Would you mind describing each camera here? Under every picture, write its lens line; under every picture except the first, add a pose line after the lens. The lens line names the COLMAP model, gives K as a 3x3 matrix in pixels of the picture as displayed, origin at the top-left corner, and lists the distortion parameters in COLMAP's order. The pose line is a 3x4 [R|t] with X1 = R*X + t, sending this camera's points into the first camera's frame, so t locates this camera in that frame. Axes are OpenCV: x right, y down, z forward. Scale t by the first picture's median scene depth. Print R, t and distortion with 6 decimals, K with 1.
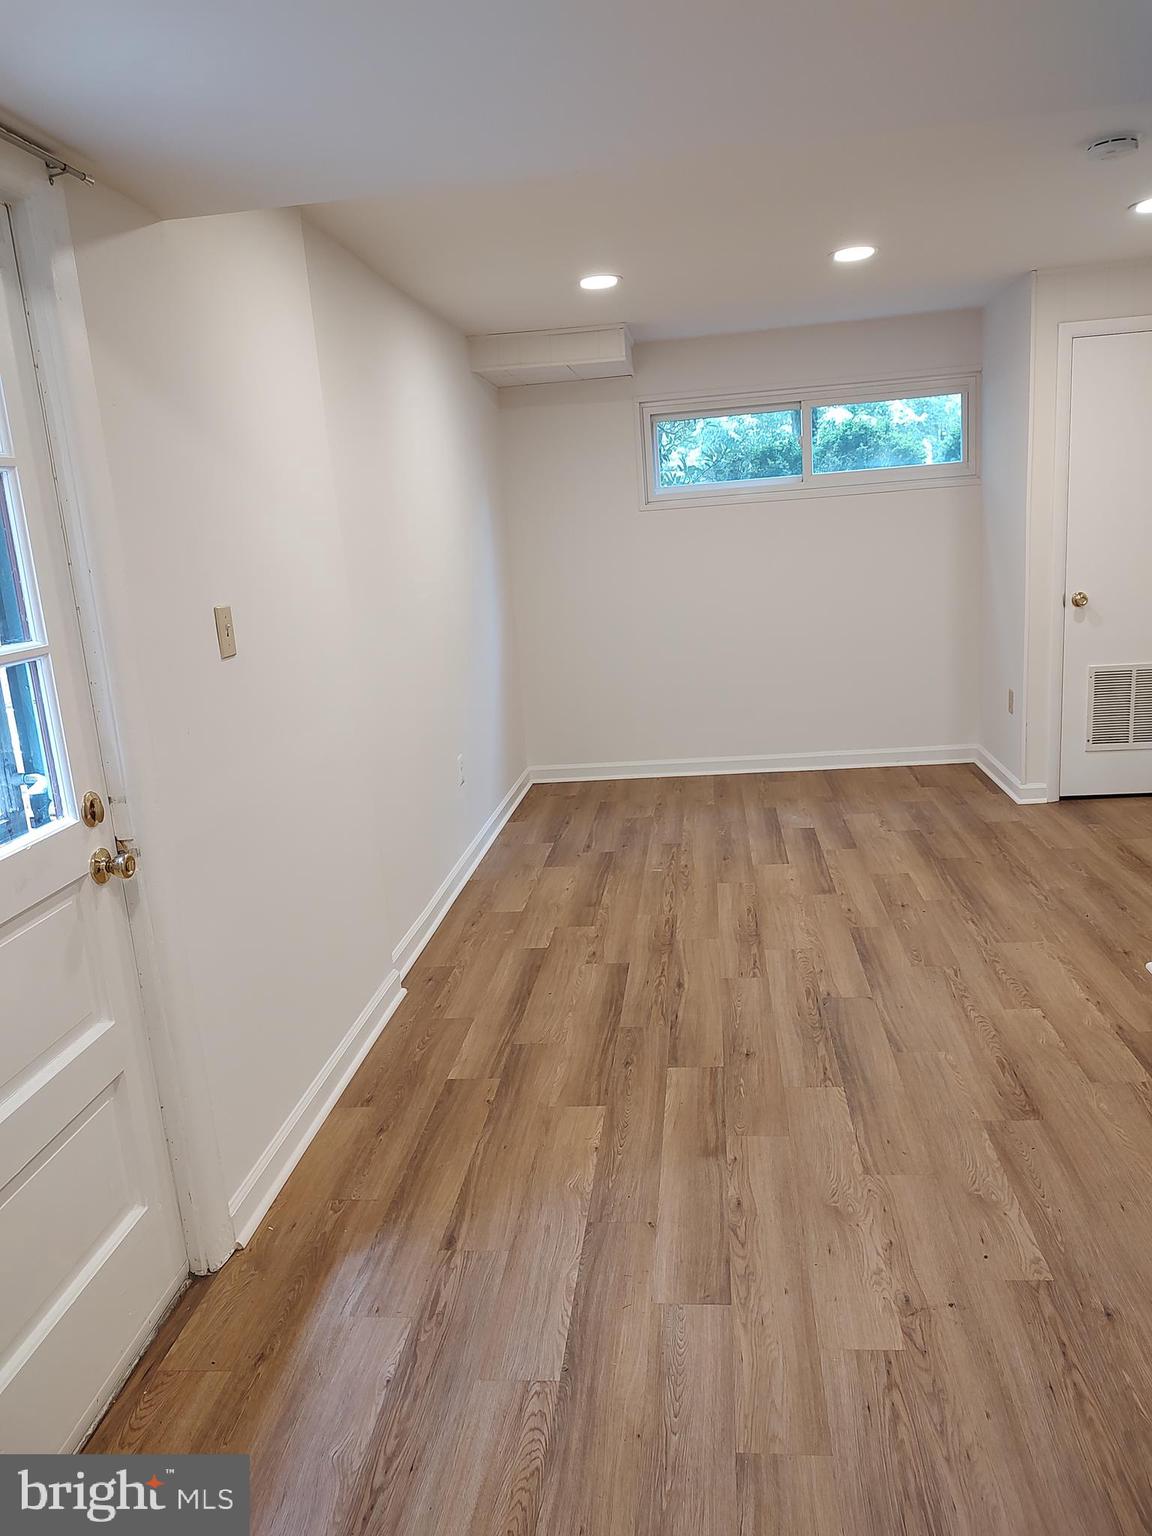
lens RADIAL K [[1082.2, 0, 582.4], [0, 1082.2, 761.0], [0, 0, 1]] dist [0.002778, -0.002572]
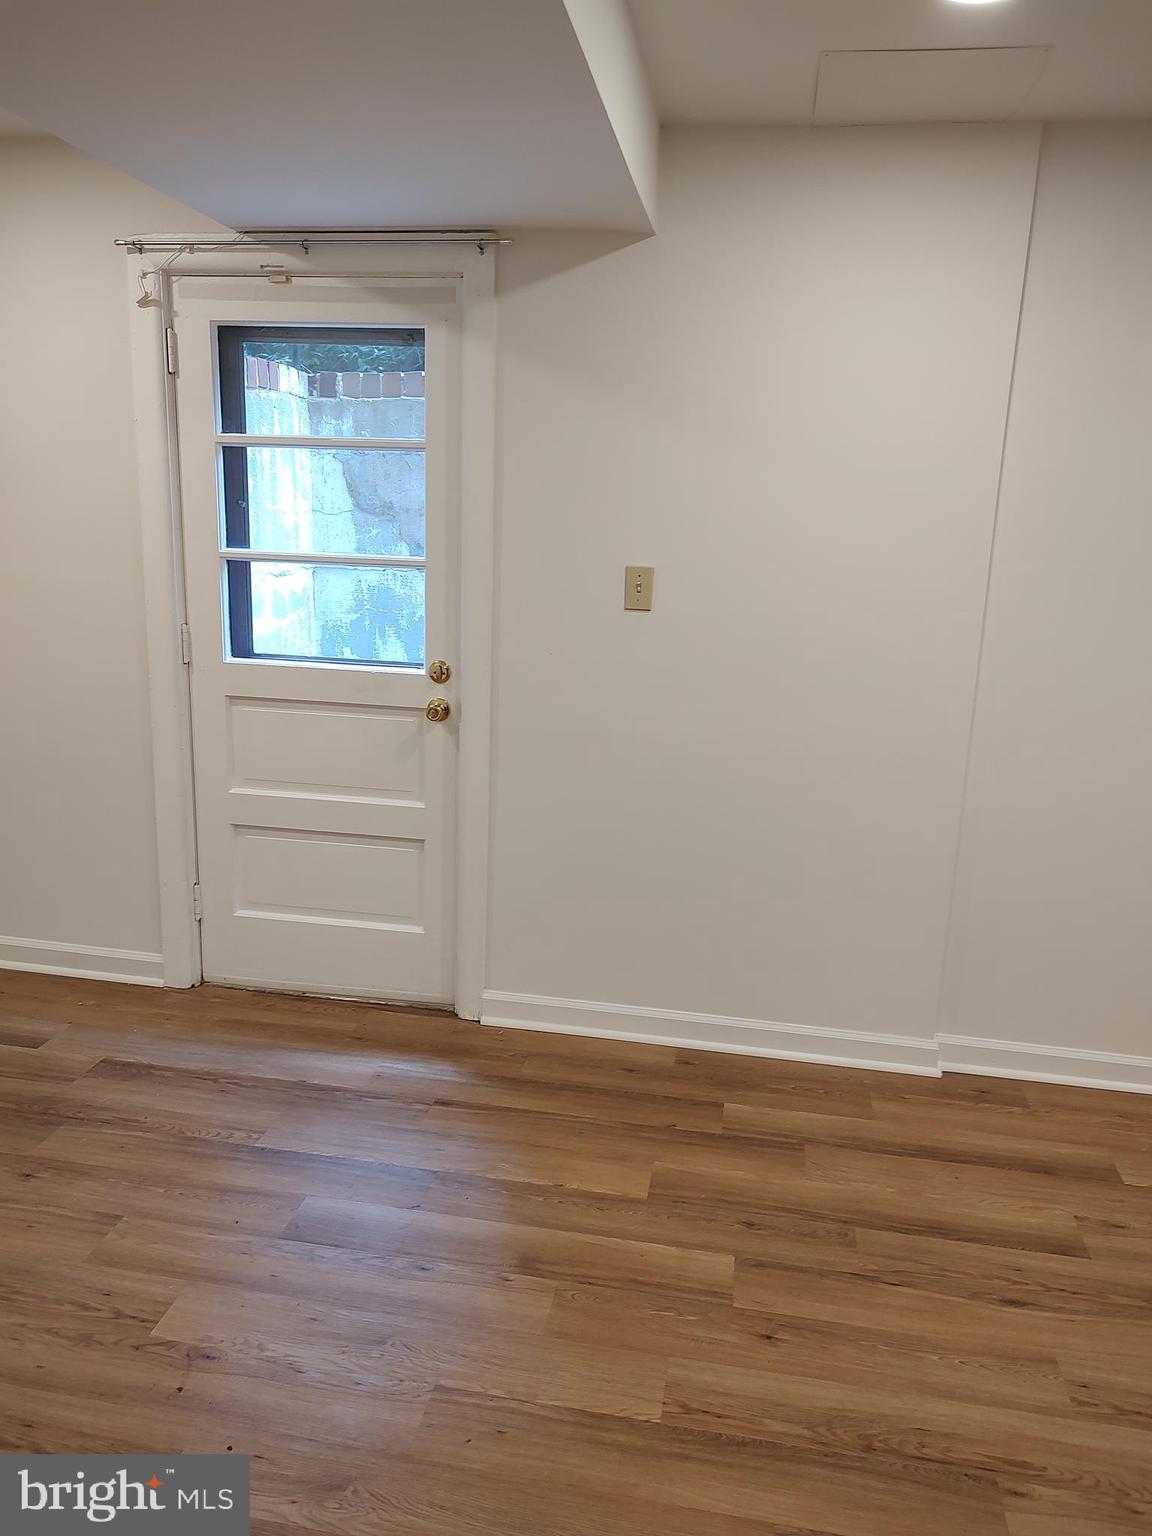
lens RADIAL K [[1082.2, 0, 581.6], [0, 1082.2, 774.9], [0, 0, 1]] dist [0.002778, -0.002572]
pose [[-0.038258, 0.311736, -0.949398, 0.806257], [-0.251708, 0.916452, 0.311061, -0.270750], [0.967047, 0.250872, 0.043405, 0.899717]]
